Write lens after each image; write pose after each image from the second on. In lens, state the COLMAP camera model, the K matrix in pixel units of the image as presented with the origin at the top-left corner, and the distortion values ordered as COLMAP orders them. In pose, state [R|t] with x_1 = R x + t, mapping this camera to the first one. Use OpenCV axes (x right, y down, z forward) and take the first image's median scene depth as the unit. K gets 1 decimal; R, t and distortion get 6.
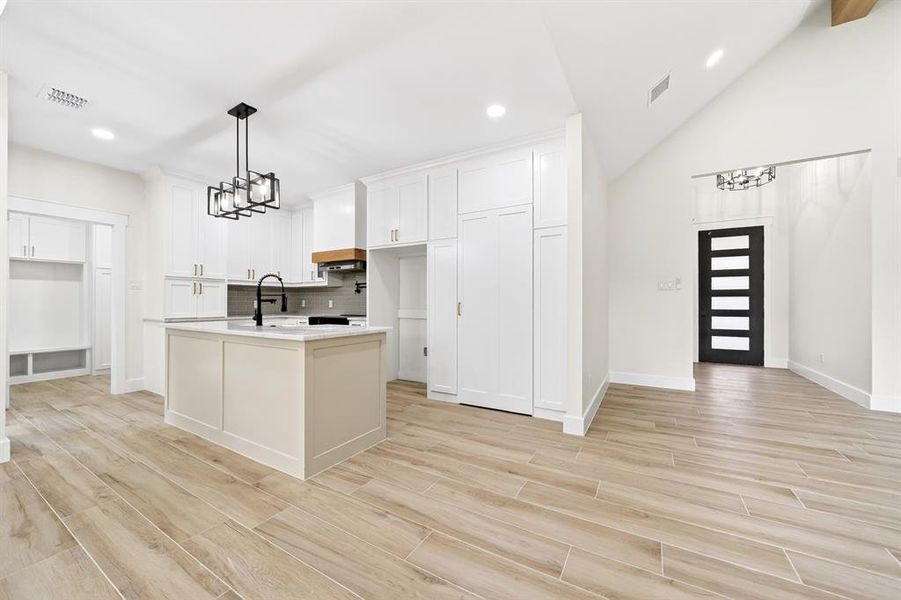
lens RADIAL K [[338.7, 0, 449.6], [0, 338.7, 301.4], [0, 0, 1]] dist [-0.011397, 0.000190]
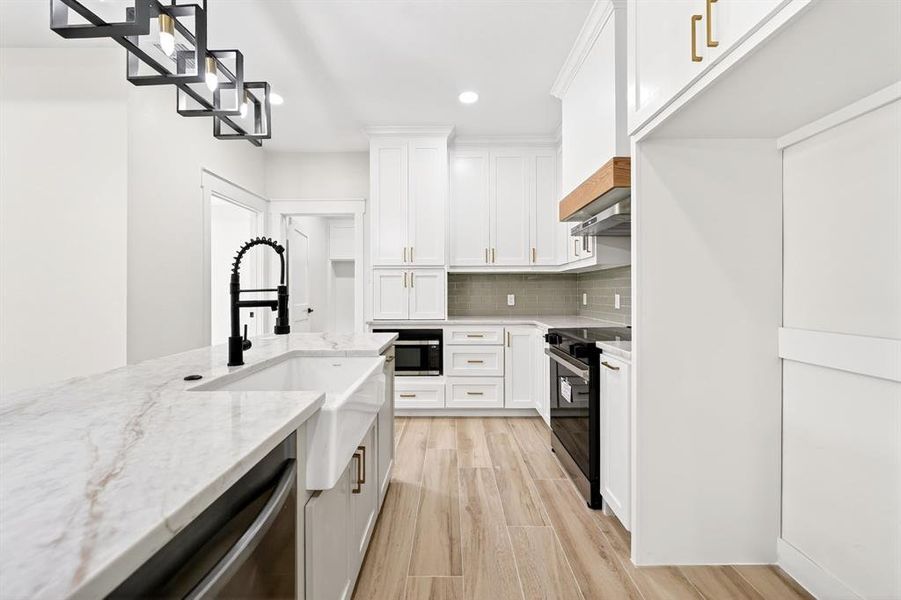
lens RADIAL K [[350.8, 0, 450.0], [0, 350.8, 292.9], [0, 0, 1]] dist [-0.000943, -0.000011]
pose [[0.506229, -0.002256, -0.862396, -0.046600], [0.008098, 0.999965, 0.002137, -0.012610], [0.862361, -0.008065, 0.506230, 0.791648]]
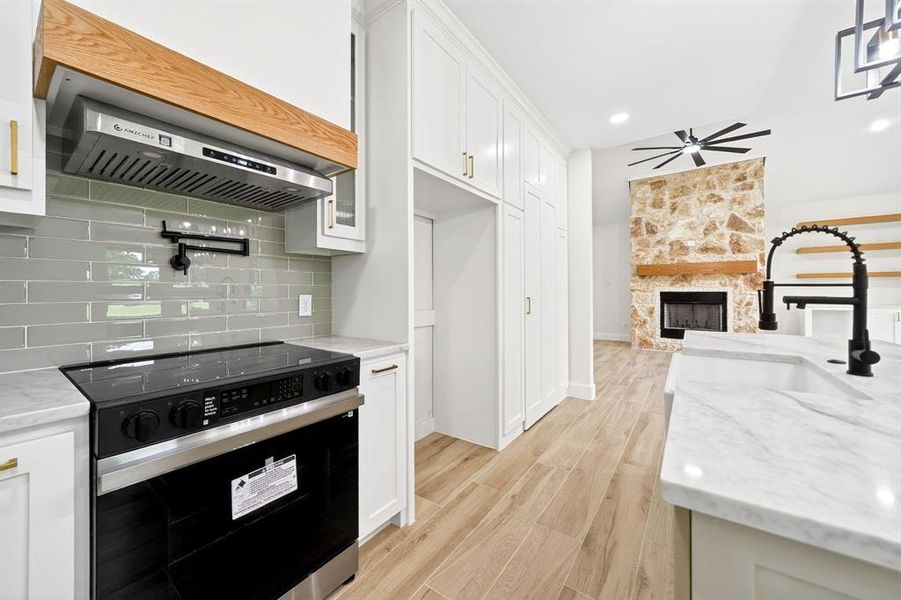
lens RADIAL K [[339.3, 0, 449.3], [0, 339.3, 289.8], [0, 0, 1]] dist [-0.014423, -0.000046]
pose [[0.091040, 0.004861, 0.995835, -0.730588], [0.000479, 0.999988, -0.004925, -0.009885], [-0.995847, 0.000925, 0.091036, 1.081651]]
